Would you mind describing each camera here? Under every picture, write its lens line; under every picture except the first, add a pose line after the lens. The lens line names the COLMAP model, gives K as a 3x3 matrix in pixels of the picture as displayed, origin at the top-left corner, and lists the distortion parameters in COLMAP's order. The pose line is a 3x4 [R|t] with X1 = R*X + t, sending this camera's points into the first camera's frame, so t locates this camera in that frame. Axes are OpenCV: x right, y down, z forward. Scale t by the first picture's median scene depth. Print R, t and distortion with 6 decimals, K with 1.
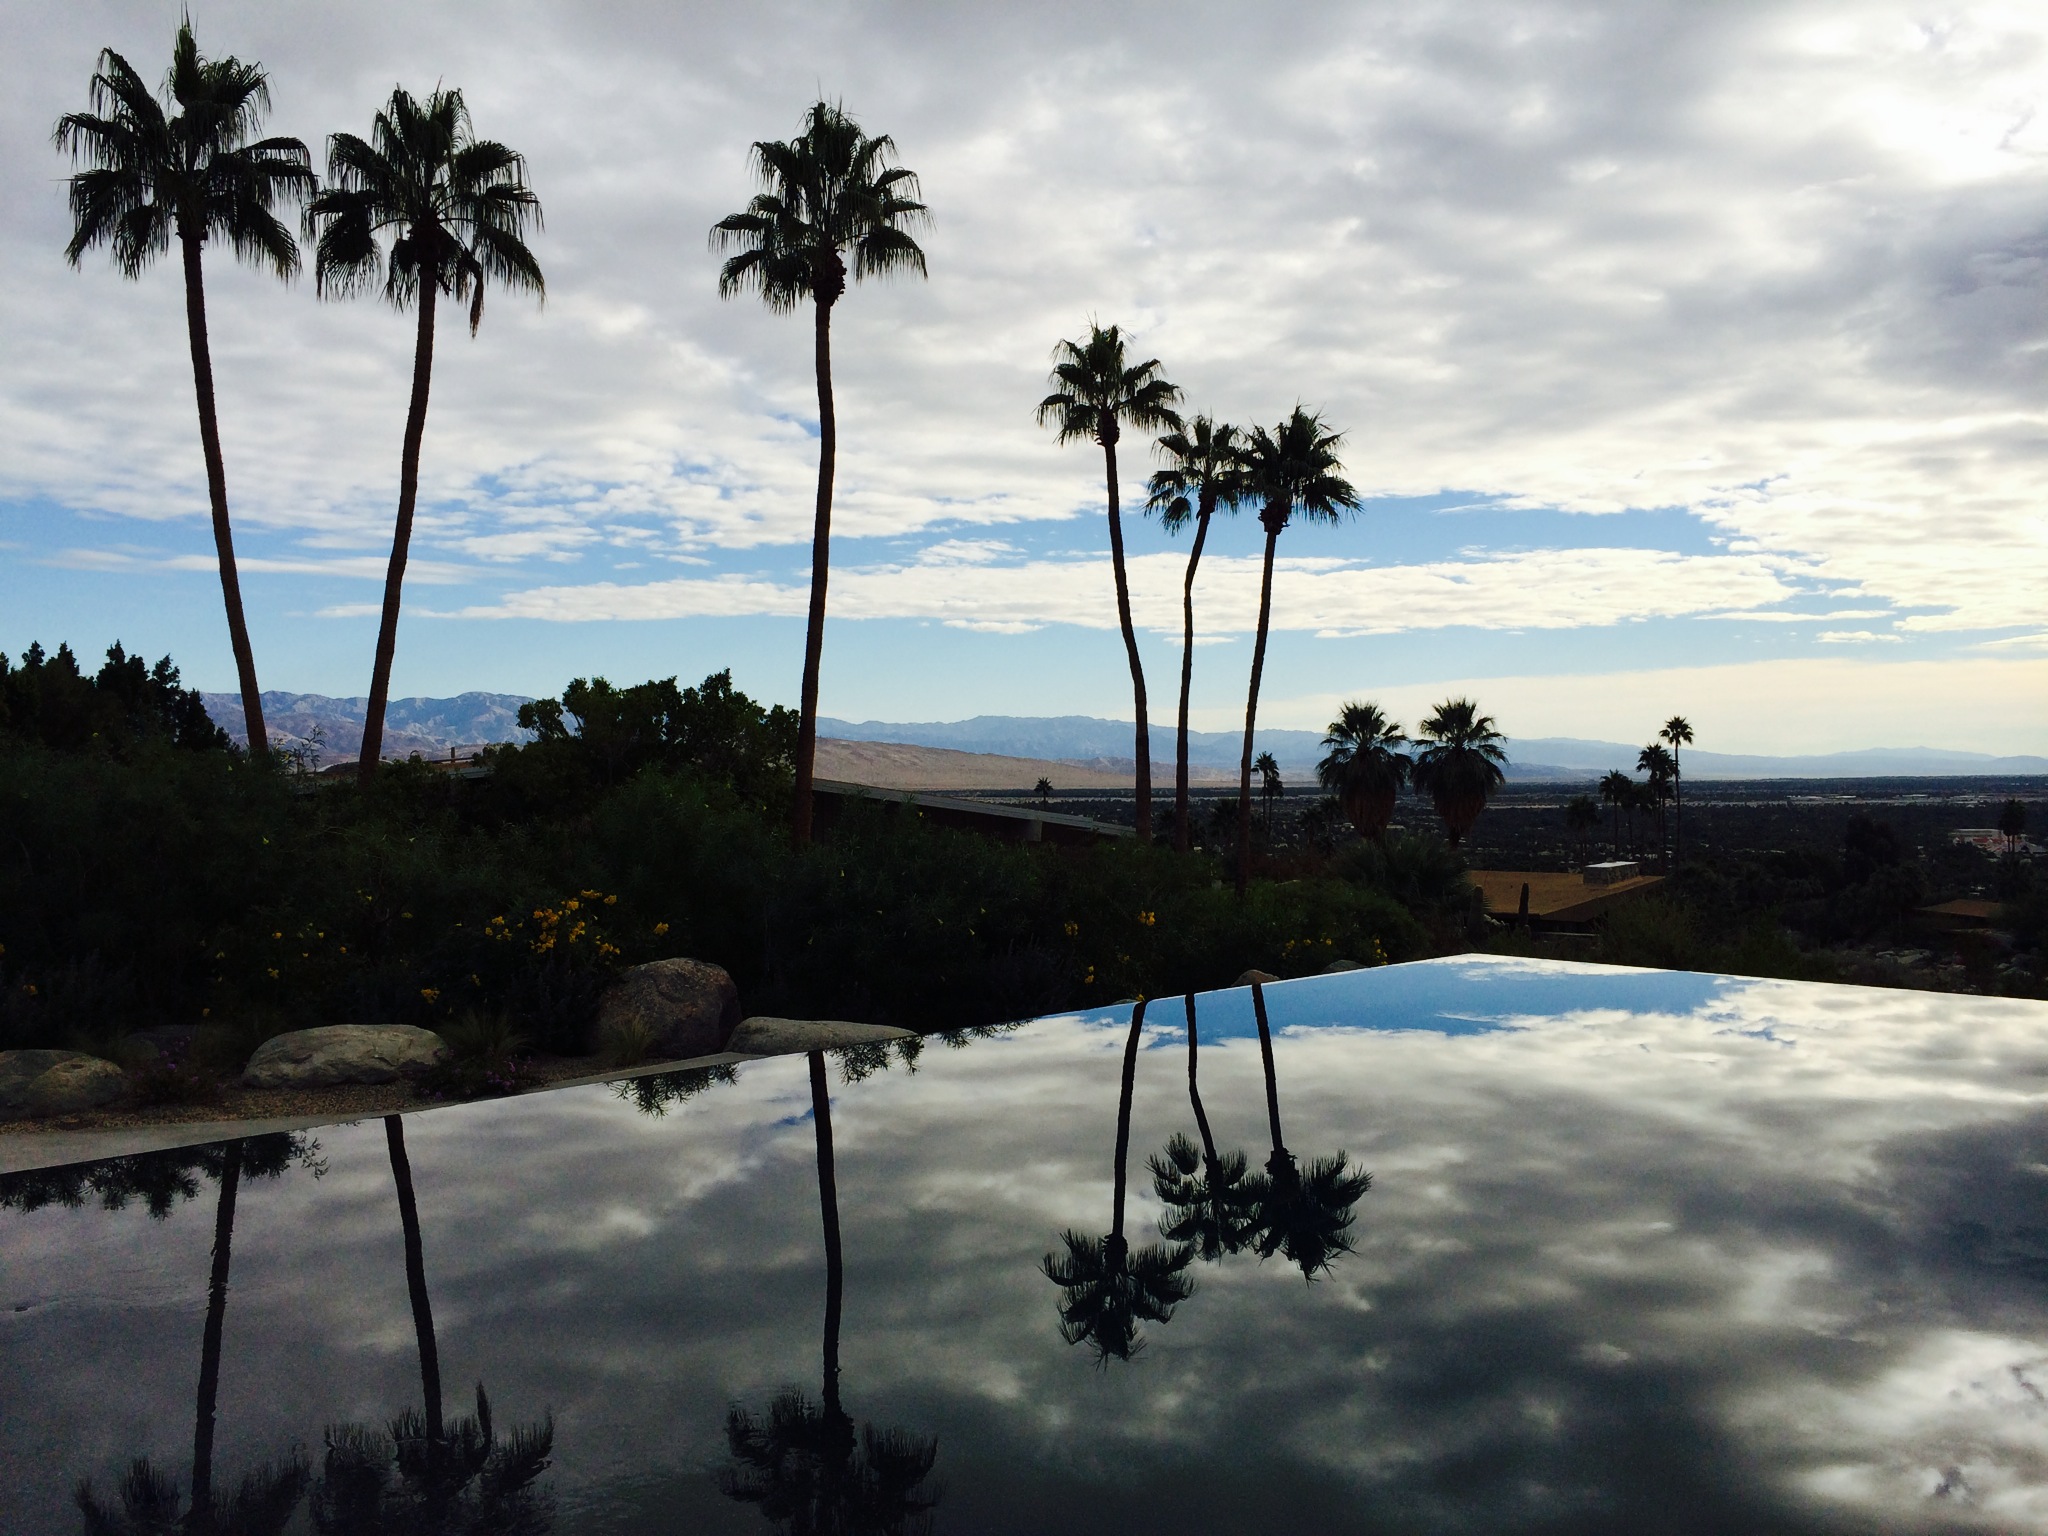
lens RADIAL K [[1740.0, 0, 1024.0], [0, 1740.0, 768.0], [0, 0, 1]] dist [0.048268, -0.015212]
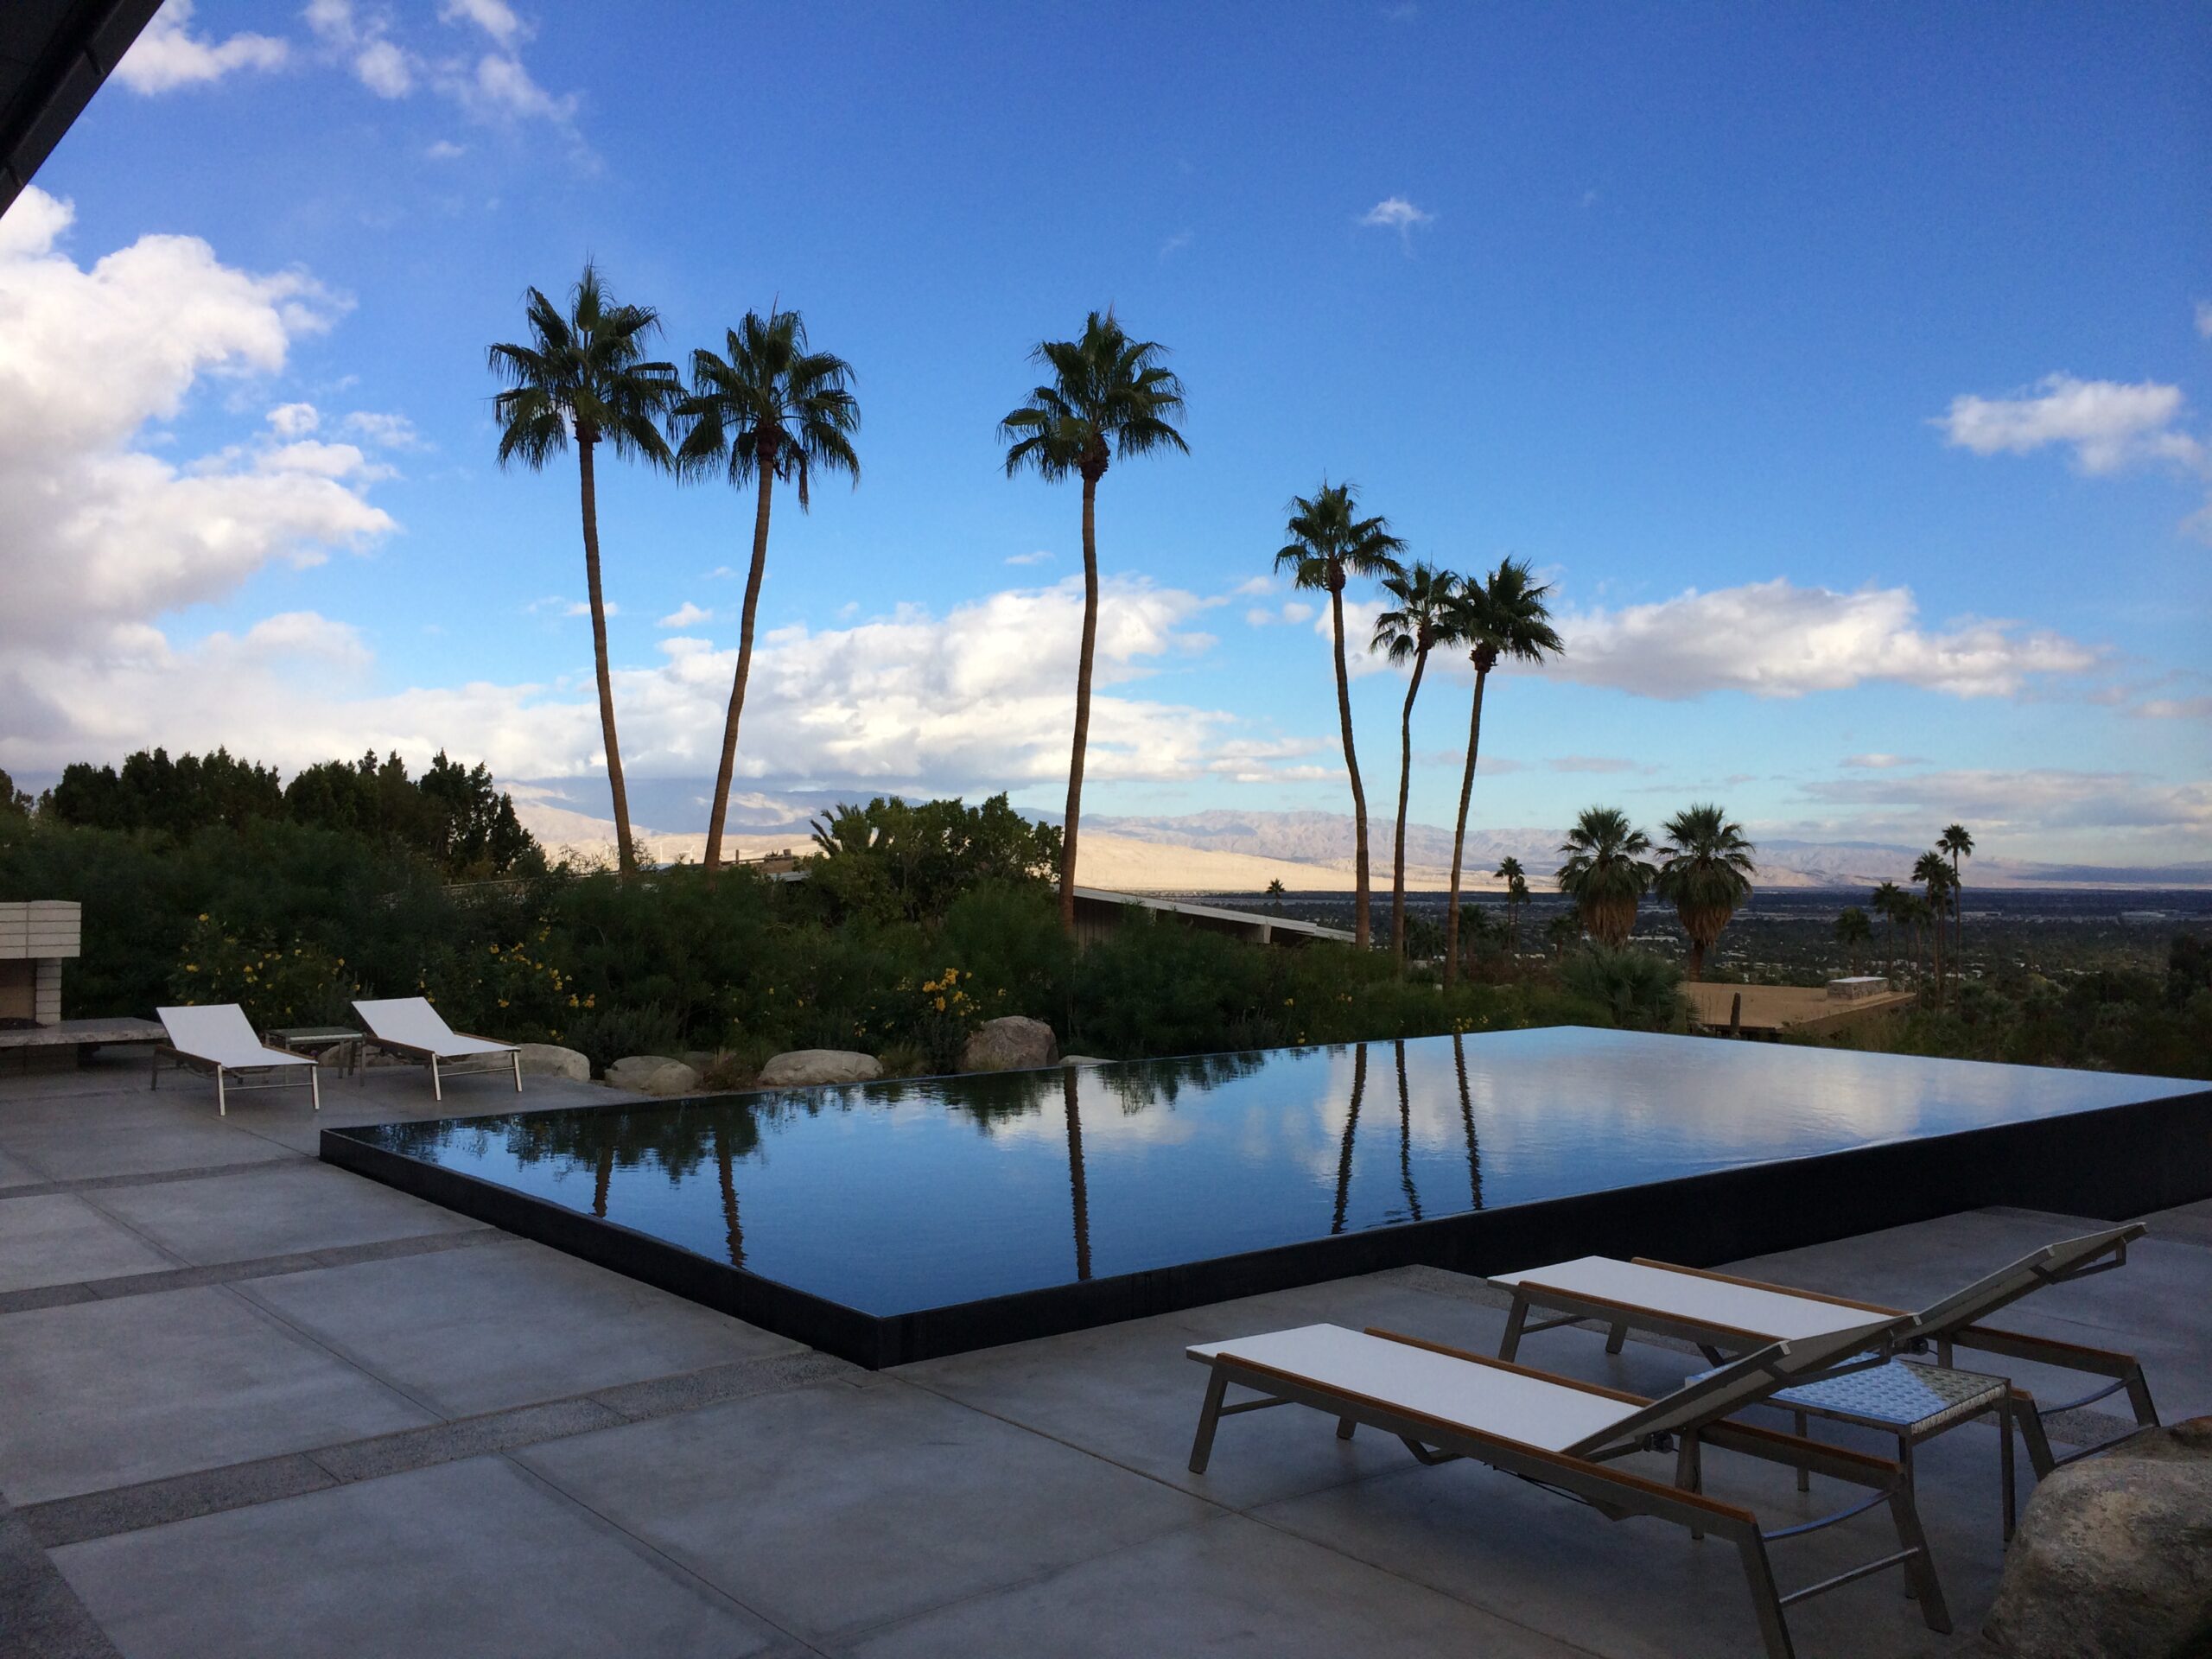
lens RADIAL K [[1879.4, 0, 1106.0], [0, 1879.4, 829.5], [0, 0, 1]] dist [0.048268, -0.015212]
pose [[0.996749, 0.012354, -0.079612, -0.000900], [-0.013886, 0.999728, -0.018718, -0.007050], [0.079359, 0.019763, 0.996650, -0.213920]]
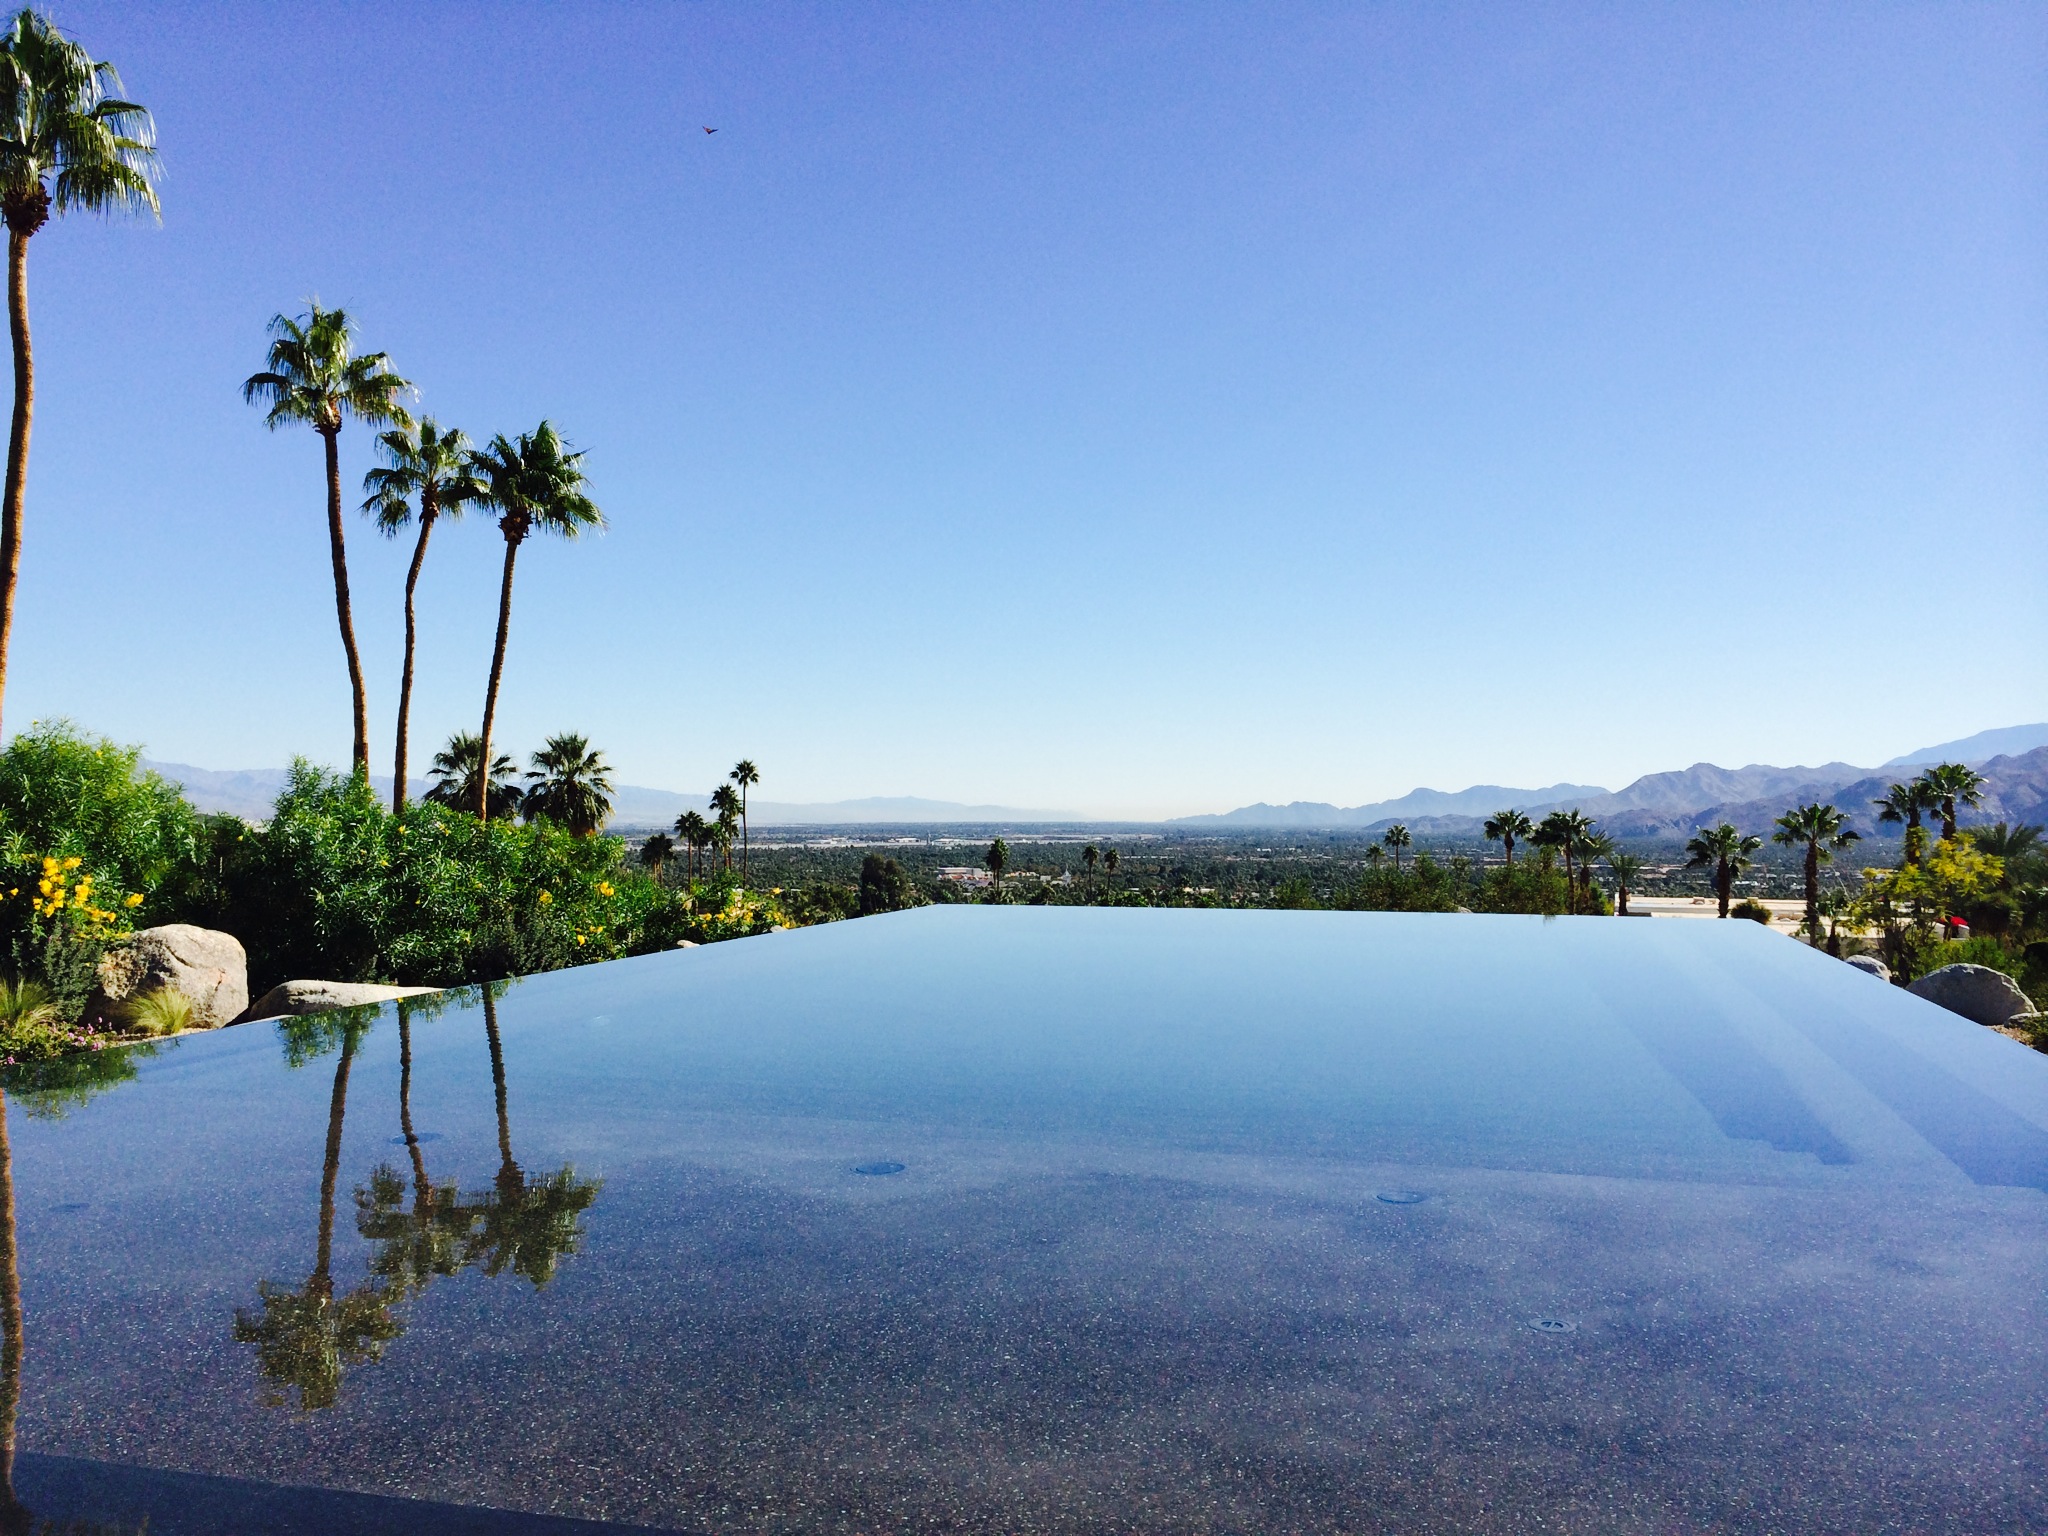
lens RADIAL K [[1740.0, 0, 1024.0], [0, 1740.0, 768.0], [0, 0, 1]] dist [0.048268, -0.015212]
pose [[0.859487, 0.021865, 0.510690, -0.109504], [-0.008913, 0.999574, -0.027795, 0.018222], [-0.511080, 0.019337, 0.859315, -0.006964]]
